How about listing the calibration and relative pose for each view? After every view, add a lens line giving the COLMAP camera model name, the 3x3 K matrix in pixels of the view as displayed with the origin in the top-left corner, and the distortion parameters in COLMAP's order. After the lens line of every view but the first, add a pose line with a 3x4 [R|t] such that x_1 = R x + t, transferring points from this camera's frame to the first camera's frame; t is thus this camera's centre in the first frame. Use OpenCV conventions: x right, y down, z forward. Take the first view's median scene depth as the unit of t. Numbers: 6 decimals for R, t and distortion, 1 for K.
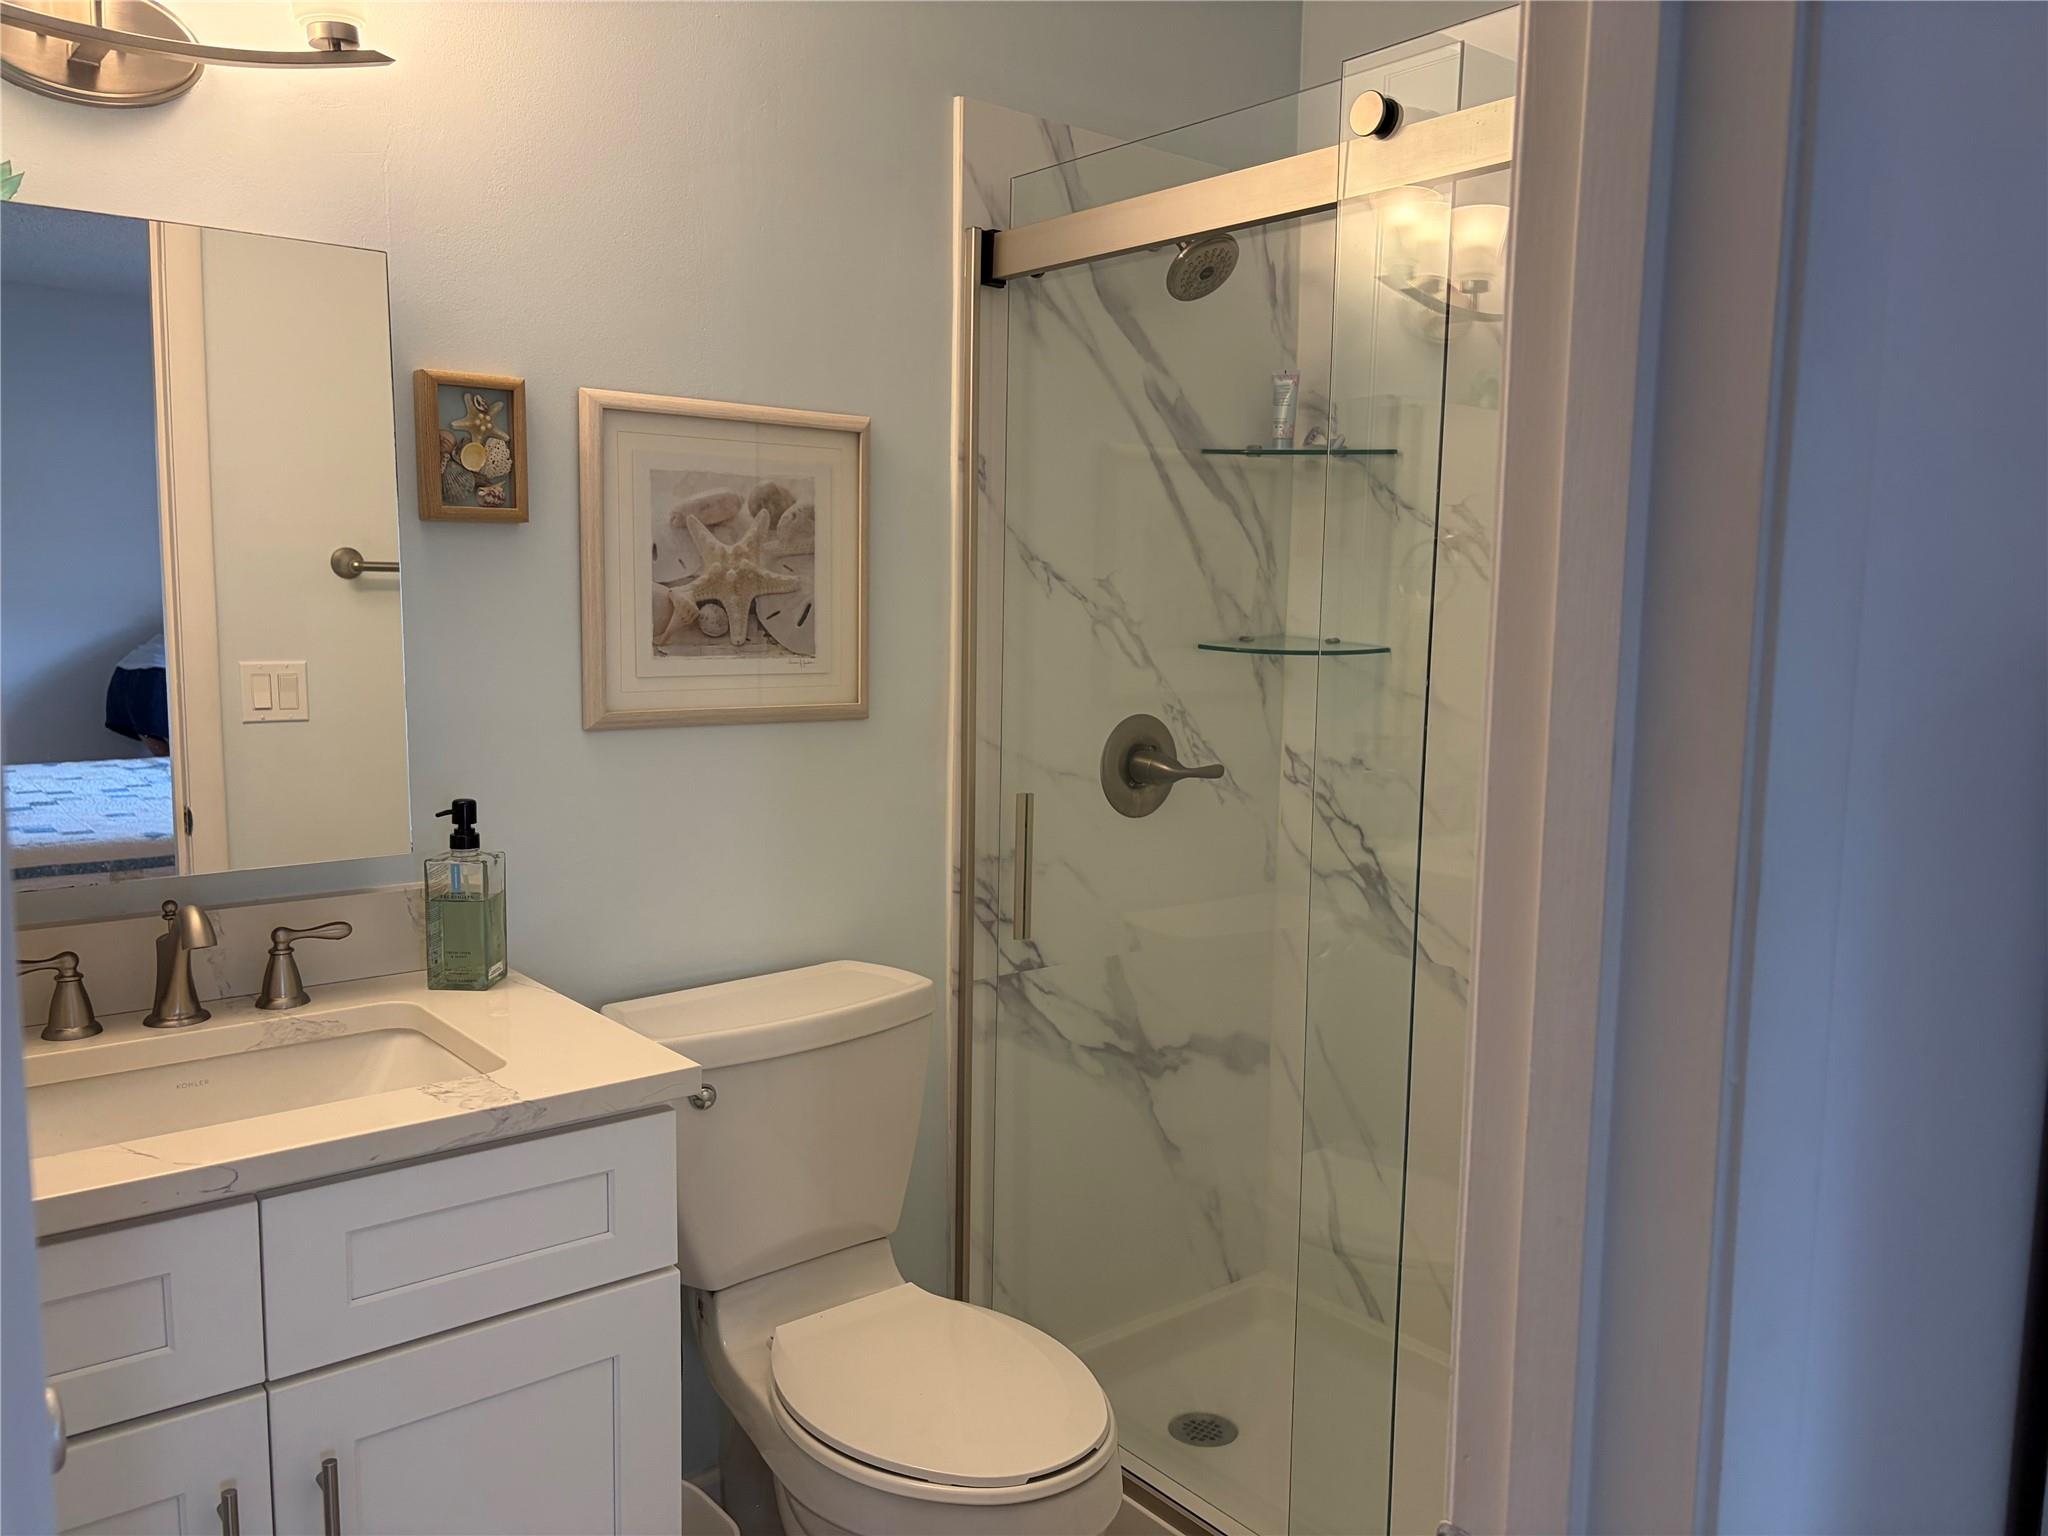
lens RADIAL K [[1556.0, 0, 1023.3], [0, 1556.0, 760.2], [0, 0, 1]] dist [0.041644, -0.010357]
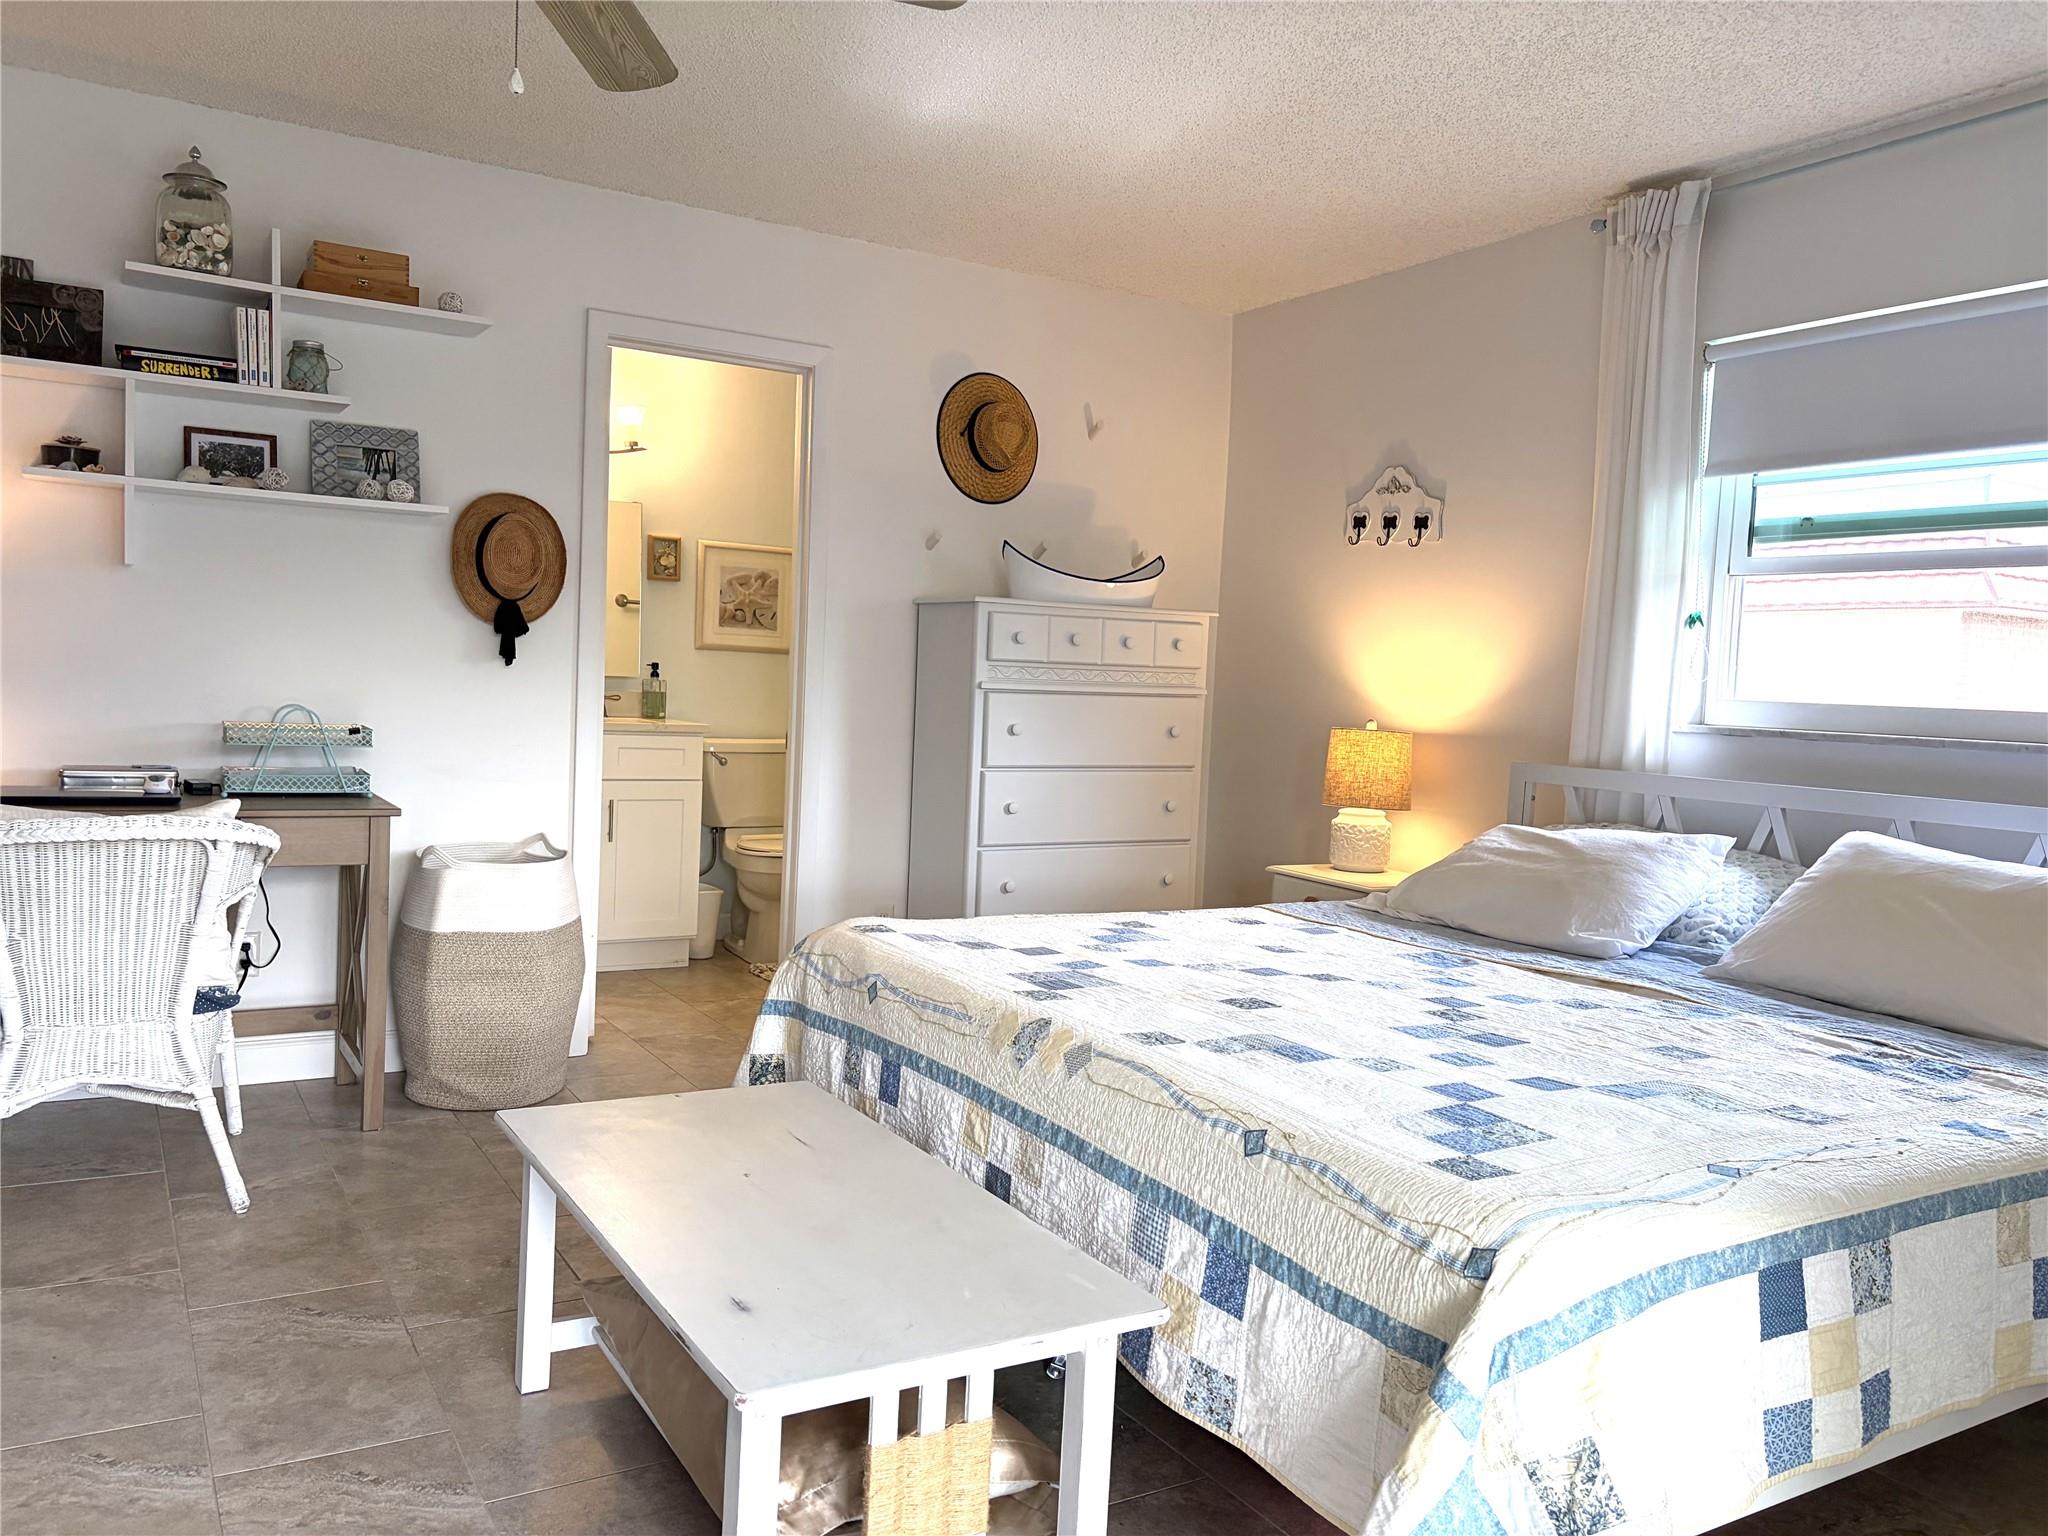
lens RADIAL K [[1556.0, 0, 1027.8], [0, 1556.0, 774.8], [0, 0, 1]] dist [0.041644, -0.010357]
pose [[0.989858, 0.039228, -0.136535, 0.886077], [-0.045824, 0.997913, -0.045499, 0.375366], [0.134466, 0.051294, 0.989590, -2.155812]]
